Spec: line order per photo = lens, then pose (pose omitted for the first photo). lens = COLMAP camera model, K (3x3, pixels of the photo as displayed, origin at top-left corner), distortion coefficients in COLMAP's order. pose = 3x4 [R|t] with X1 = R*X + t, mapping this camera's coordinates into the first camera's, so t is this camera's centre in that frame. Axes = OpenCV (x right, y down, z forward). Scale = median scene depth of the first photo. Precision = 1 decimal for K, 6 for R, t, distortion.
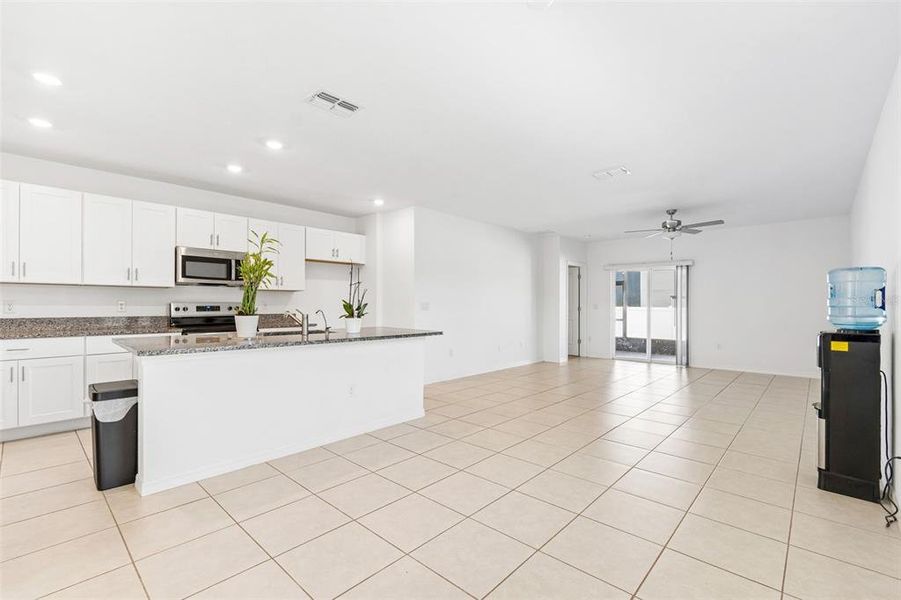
lens RADIAL K [[398.2, 0, 447.6], [0, 398.2, 301.3], [0, 0, 1]] dist [0.001687, 0.000412]
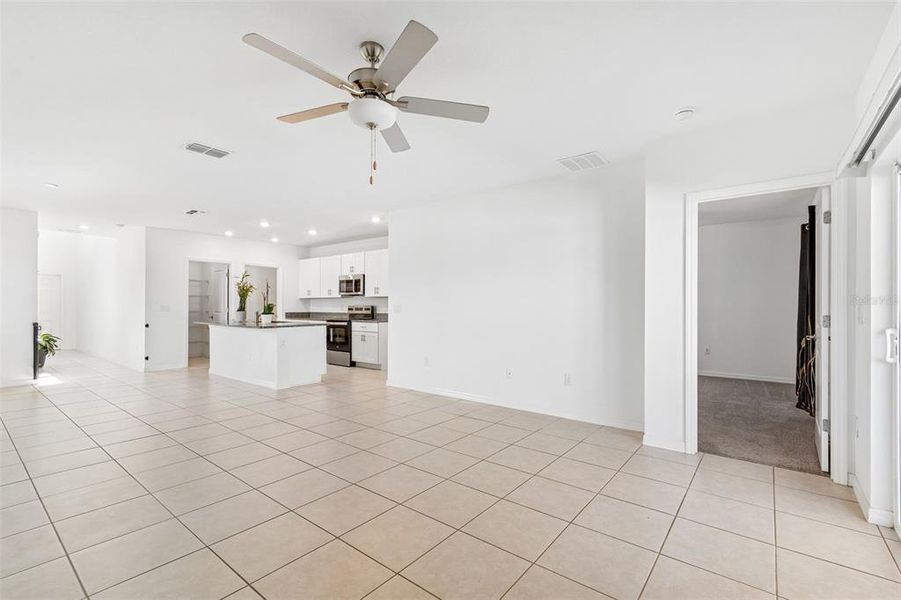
lens RADIAL K [[396.4, 0, 454.9], [0, 396.4, 305.8], [0, 0, 1]] dist [0.002220, 0.000535]
pose [[0.093353, -0.003873, -0.995626, 1.151444], [0.004939, 0.999982, -0.003427, 0.011554], [0.995621, -0.004598, 0.093370, 1.273350]]
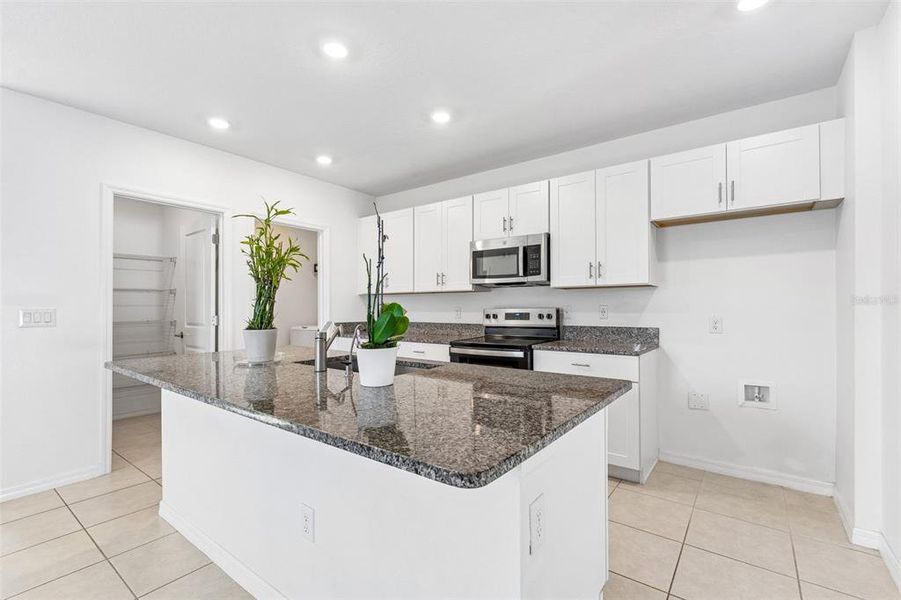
lens RADIAL K [[396.4, 0, 454.9], [0, 396.4, 305.8], [0, 0, 1]] dist [0.002220, 0.000535]
pose [[0.119374, -0.009504, -0.992804, 0.134870], [0.010132, 0.999914, -0.008354, 0.003417], [0.992798, -0.009062, 0.119460, 0.807085]]
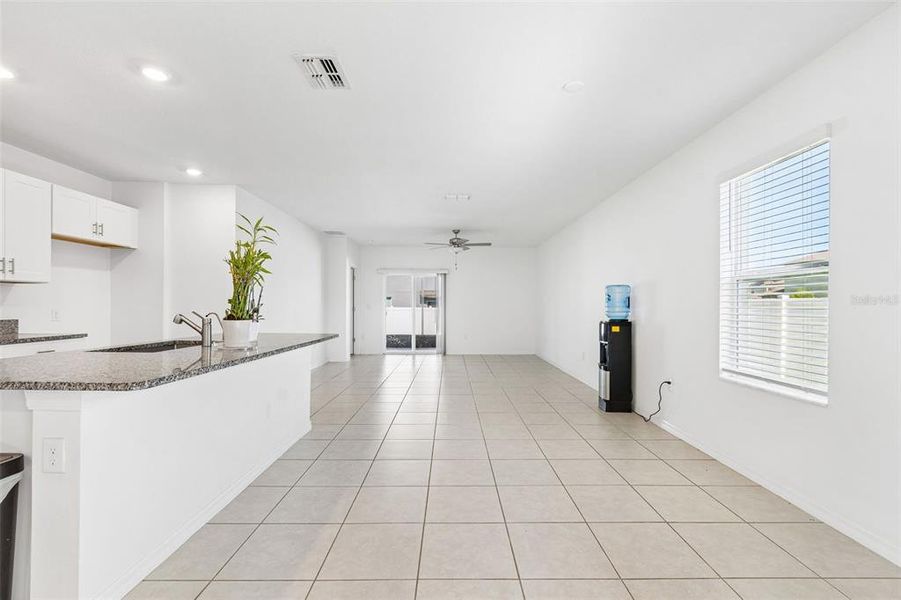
lens RADIAL K [[406.1, 0, 448.0], [0, 406.1, 303.8], [0, 0, 1]] dist [-0.032985, 0.000379]
pose [[0.718181, 0.003623, 0.695847, -0.399855], [-0.007423, 0.999969, 0.002455, 0.000808], [-0.695817, -0.006928, 0.718186, 0.111874]]
